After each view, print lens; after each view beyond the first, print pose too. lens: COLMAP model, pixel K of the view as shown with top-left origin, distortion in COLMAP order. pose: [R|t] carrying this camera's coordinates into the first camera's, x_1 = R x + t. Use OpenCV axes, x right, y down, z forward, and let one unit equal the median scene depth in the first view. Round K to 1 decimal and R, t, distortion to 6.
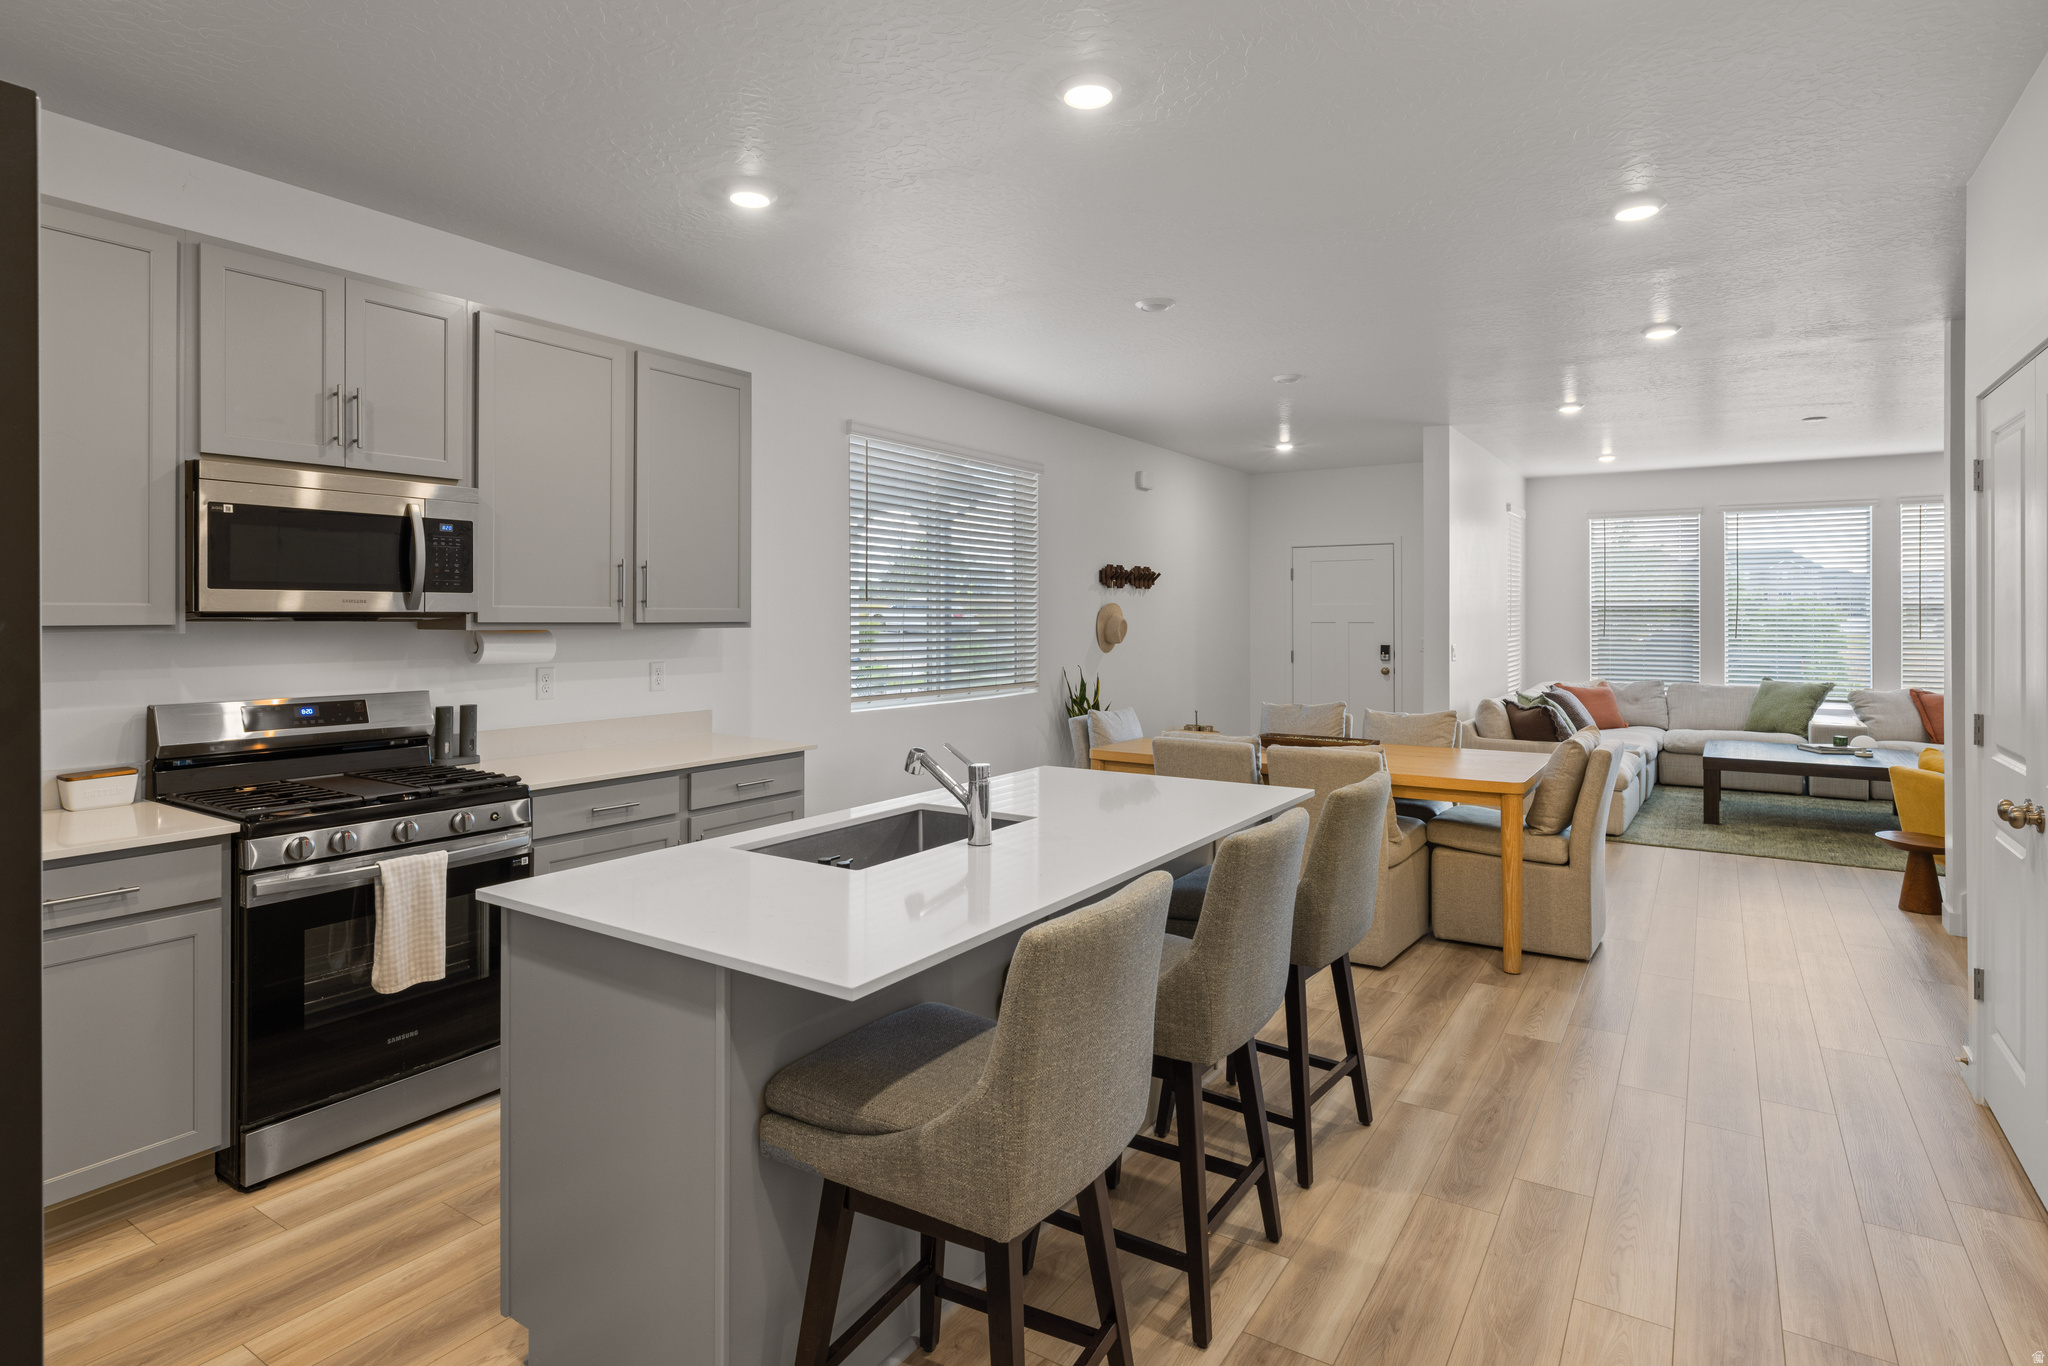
lens RADIAL K [[1046.8, 0, 1020.3], [0, 1046.8, 612.2], [0, 0, 1]] dist [0.000212, 0.000277]
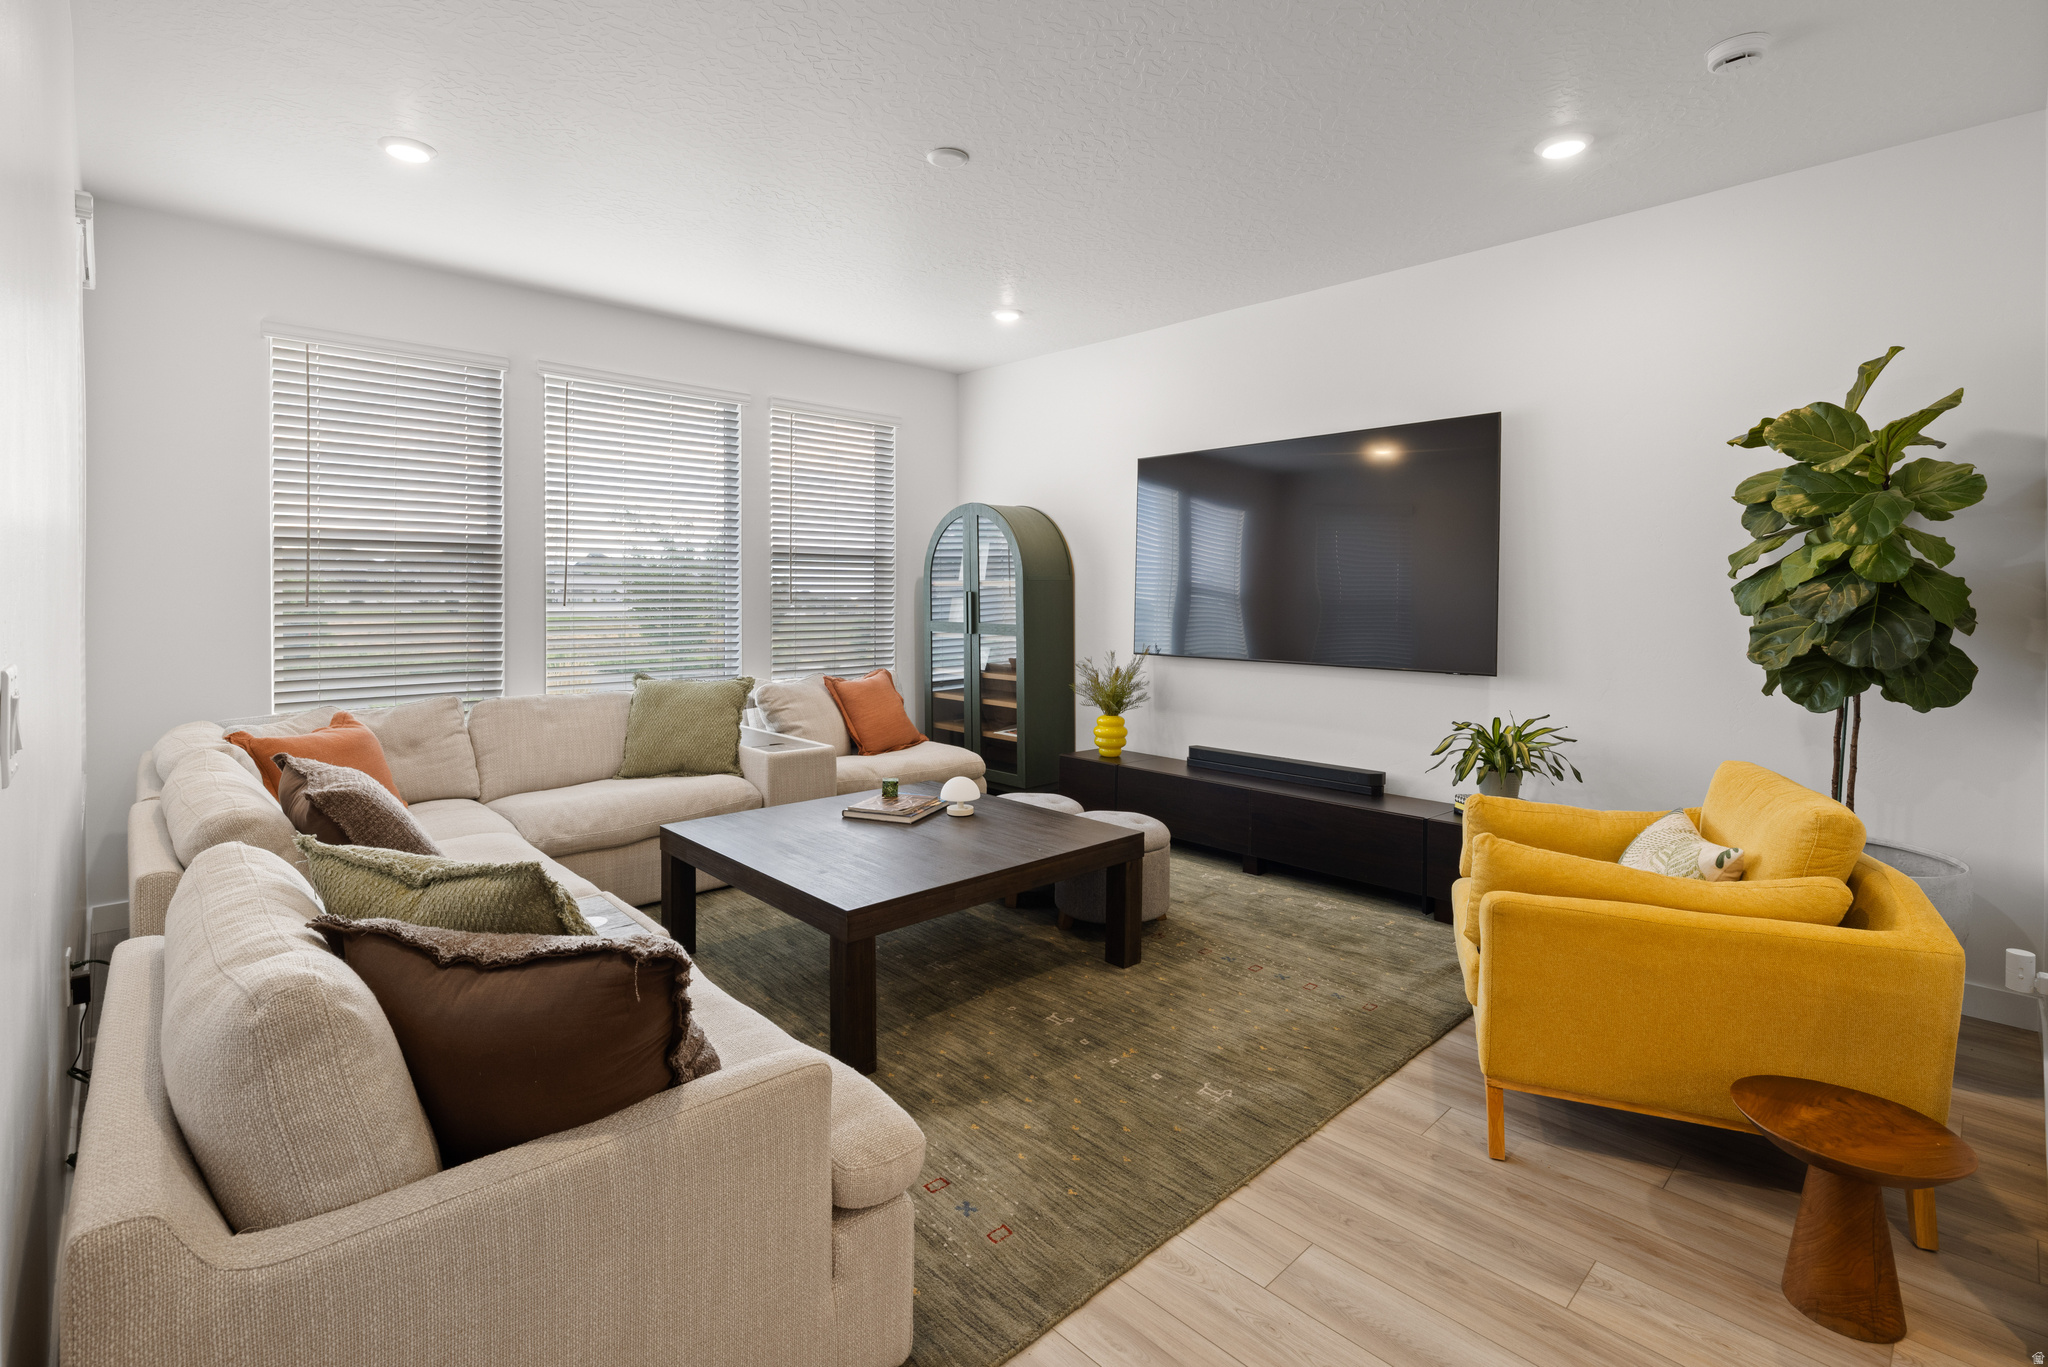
lens RADIAL K [[949.2, 0, 1014.7], [0, 949.2, 594.4], [0, 0, 1]] dist [-0.001511, -0.000031]
pose [[0.231525, -0.003525, 0.972823, 0.312758], [-0.006671, 0.999964, 0.005211, 0.018286], [-0.972806, -0.007697, 0.231493, 0.823029]]
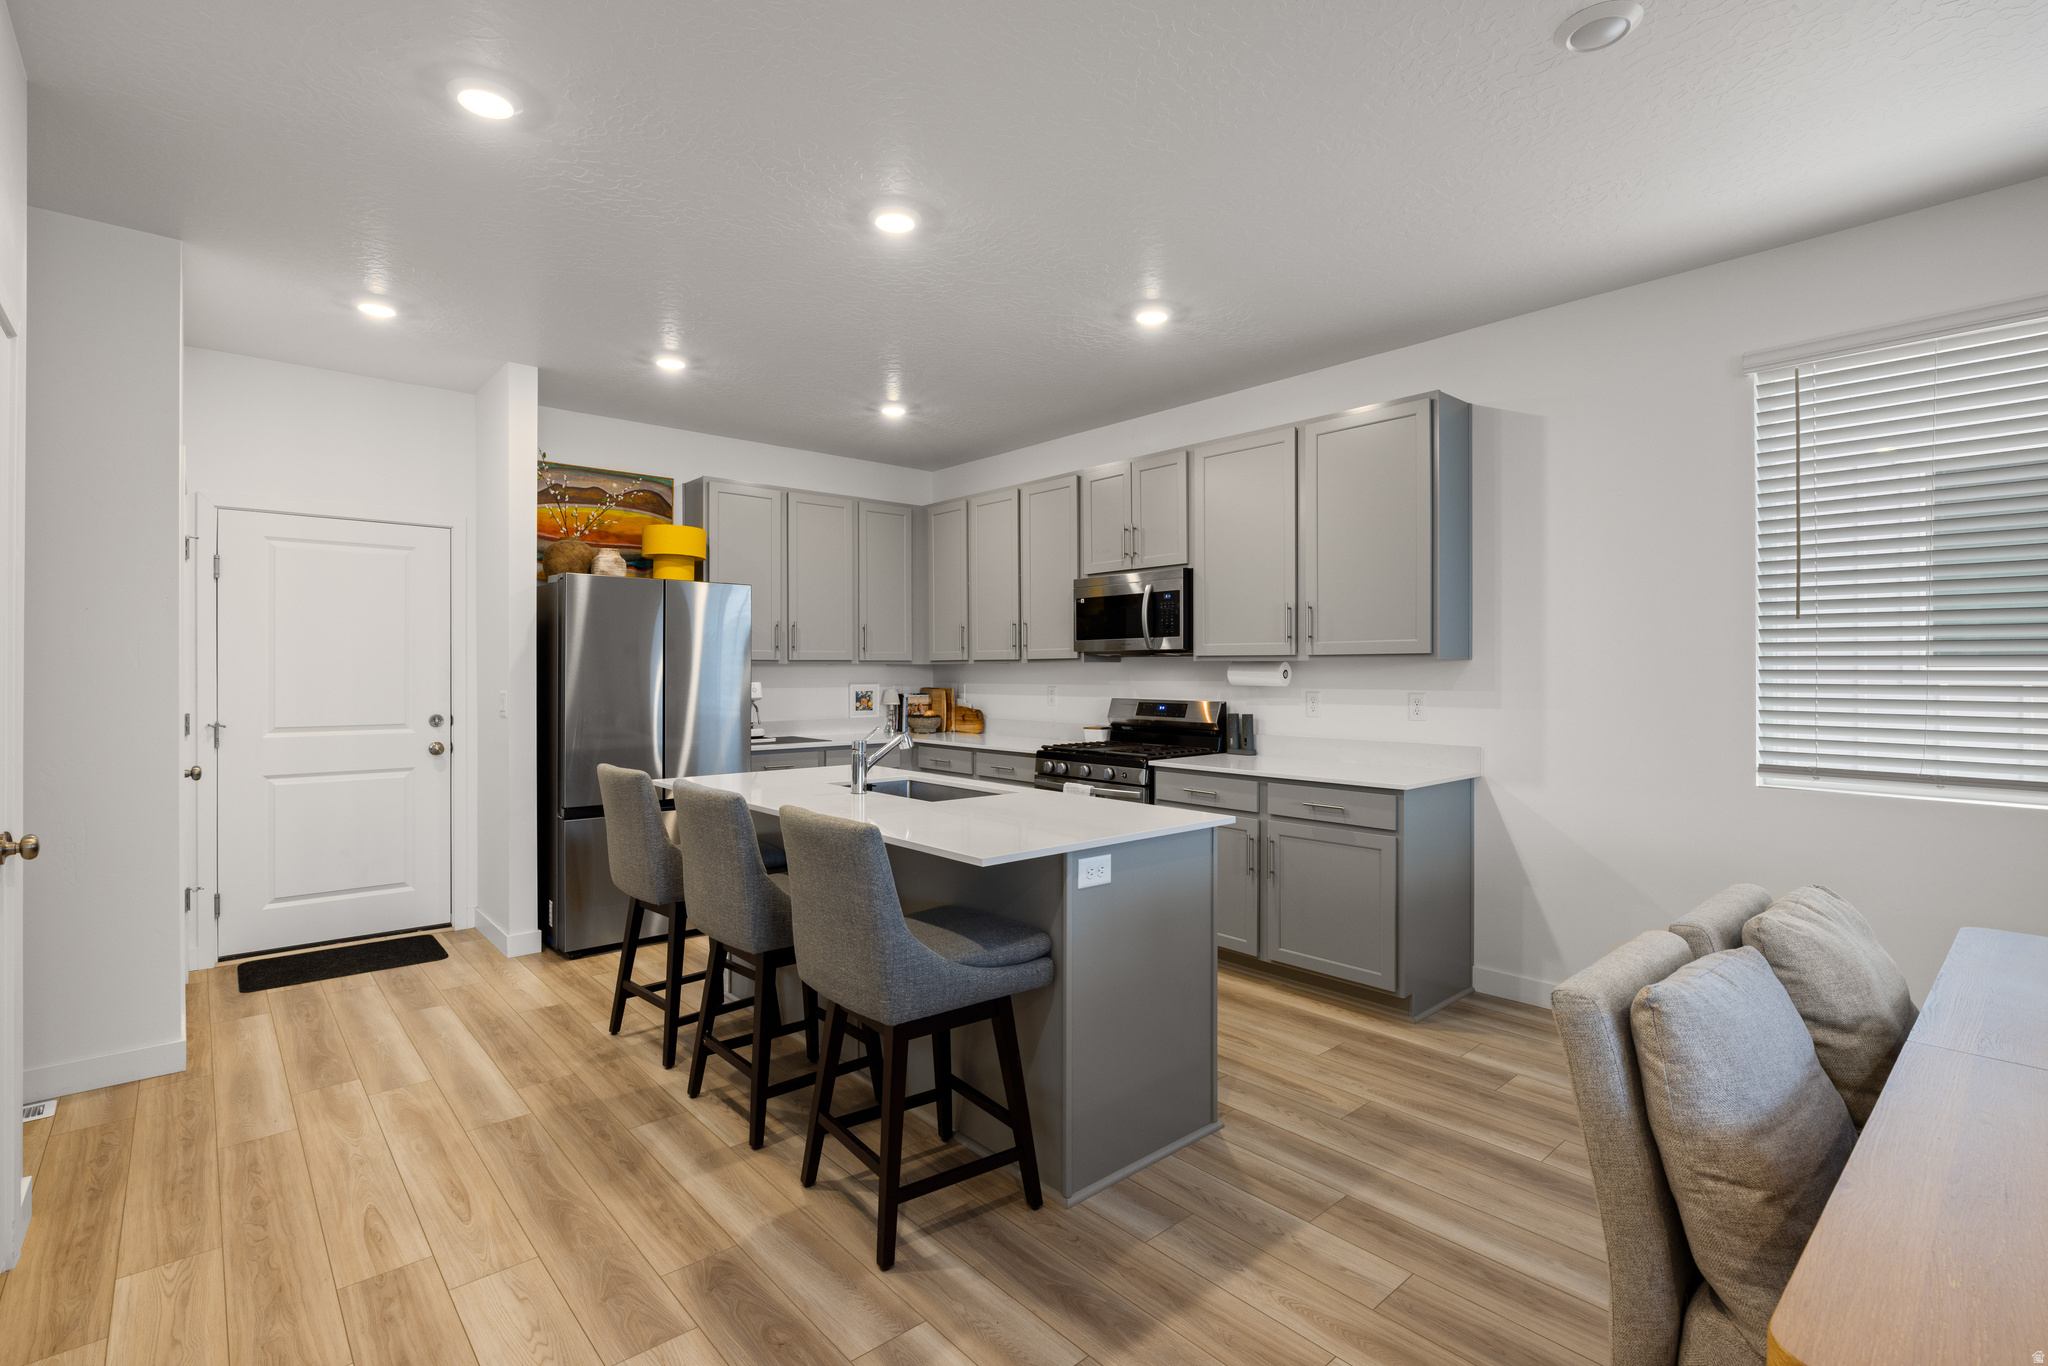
lens RADIAL K [[945.4, 0, 1021.1], [0, 945.4, 652.3], [0, 0, 1]] dist [-0.000625, 0.000628]
pose [[-0.259381, -0.020877, -0.965549, 0.390359], [0.004323, 0.999731, -0.022777, 0.015493], [0.965765, -0.010082, -0.259221, 0.501297]]
